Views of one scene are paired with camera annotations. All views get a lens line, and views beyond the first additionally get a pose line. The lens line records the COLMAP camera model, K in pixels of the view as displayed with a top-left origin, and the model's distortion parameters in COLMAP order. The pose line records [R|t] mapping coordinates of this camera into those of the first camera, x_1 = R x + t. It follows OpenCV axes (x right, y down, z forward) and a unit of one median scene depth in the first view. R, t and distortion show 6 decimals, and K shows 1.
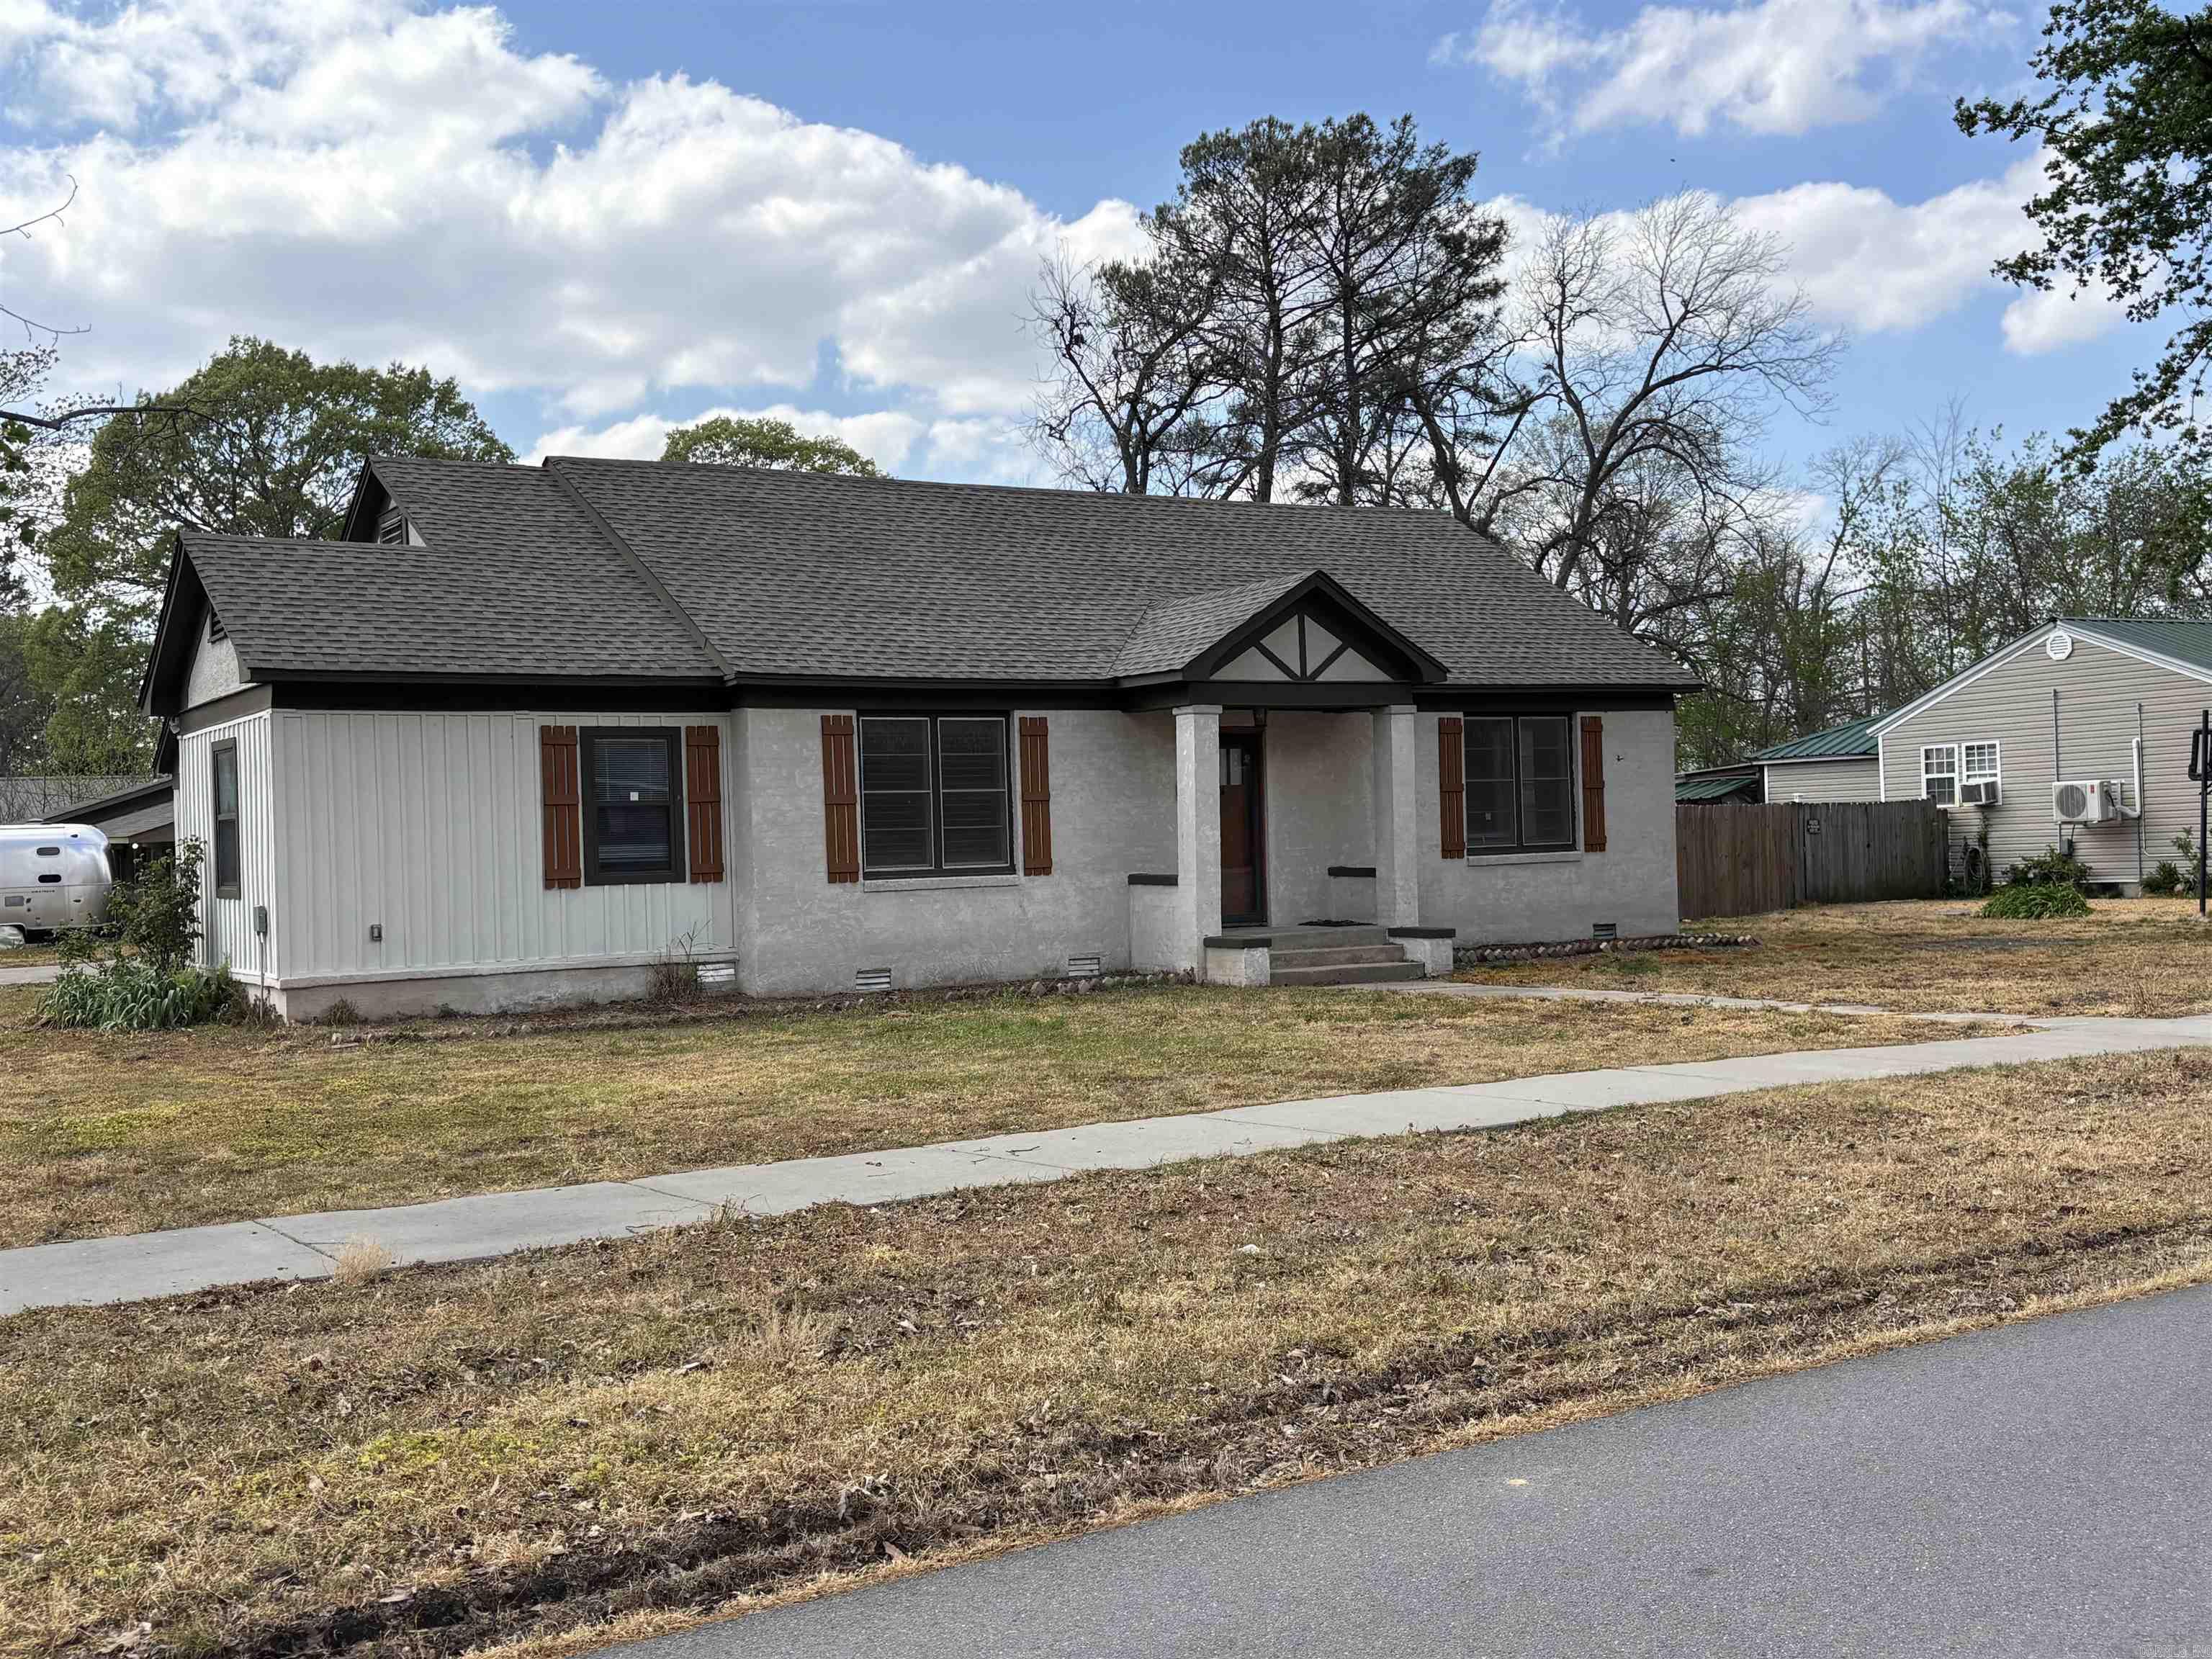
lens RADIAL K [[2319.0, 0, 1105.6], [0, 2319.0, 833.6], [0, 0, 1]] dist [0.001254, -0.000338]
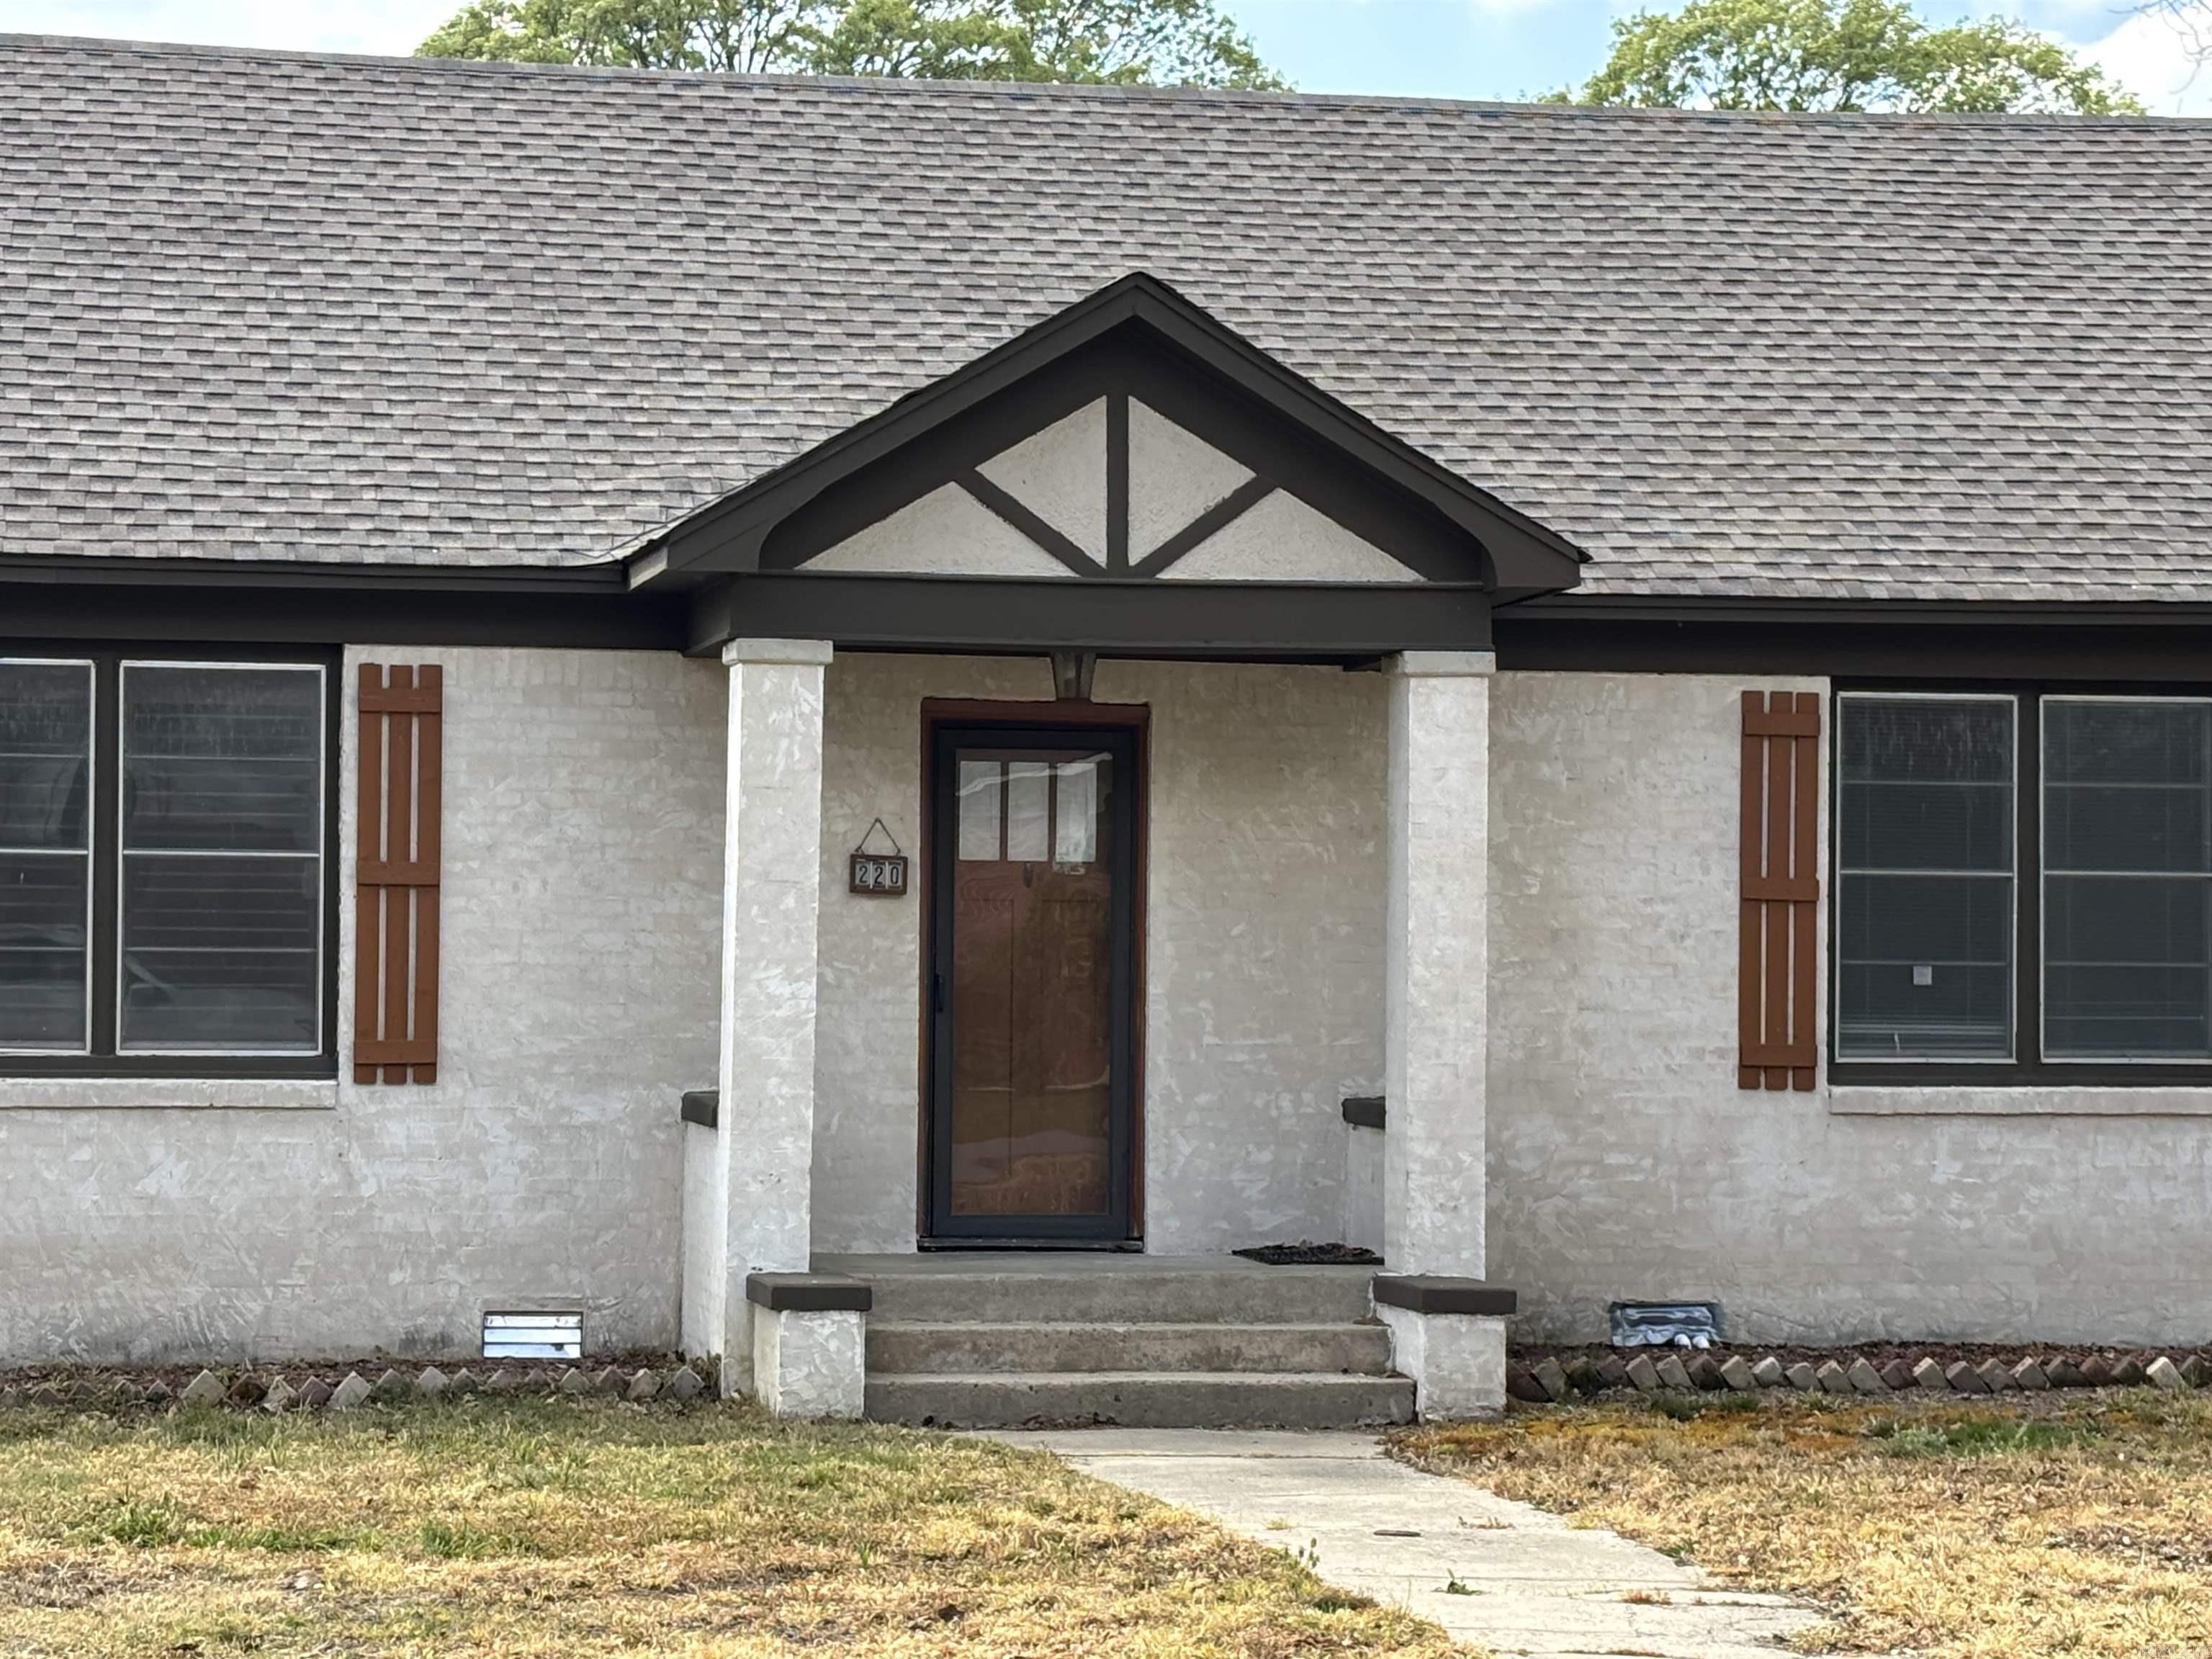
lens RADIAL K [[5321.9, 0, 1106.2], [0, 5321.9, 826.1], [0, 0, 1]] dist [0.201559, 0.403168]
pose [[0.936092, 0.028182, -0.350624, 0.376688], [-0.036988, 0.999145, -0.018444, -0.011959], [0.349805, 0.030234, 0.936335, 0.223250]]
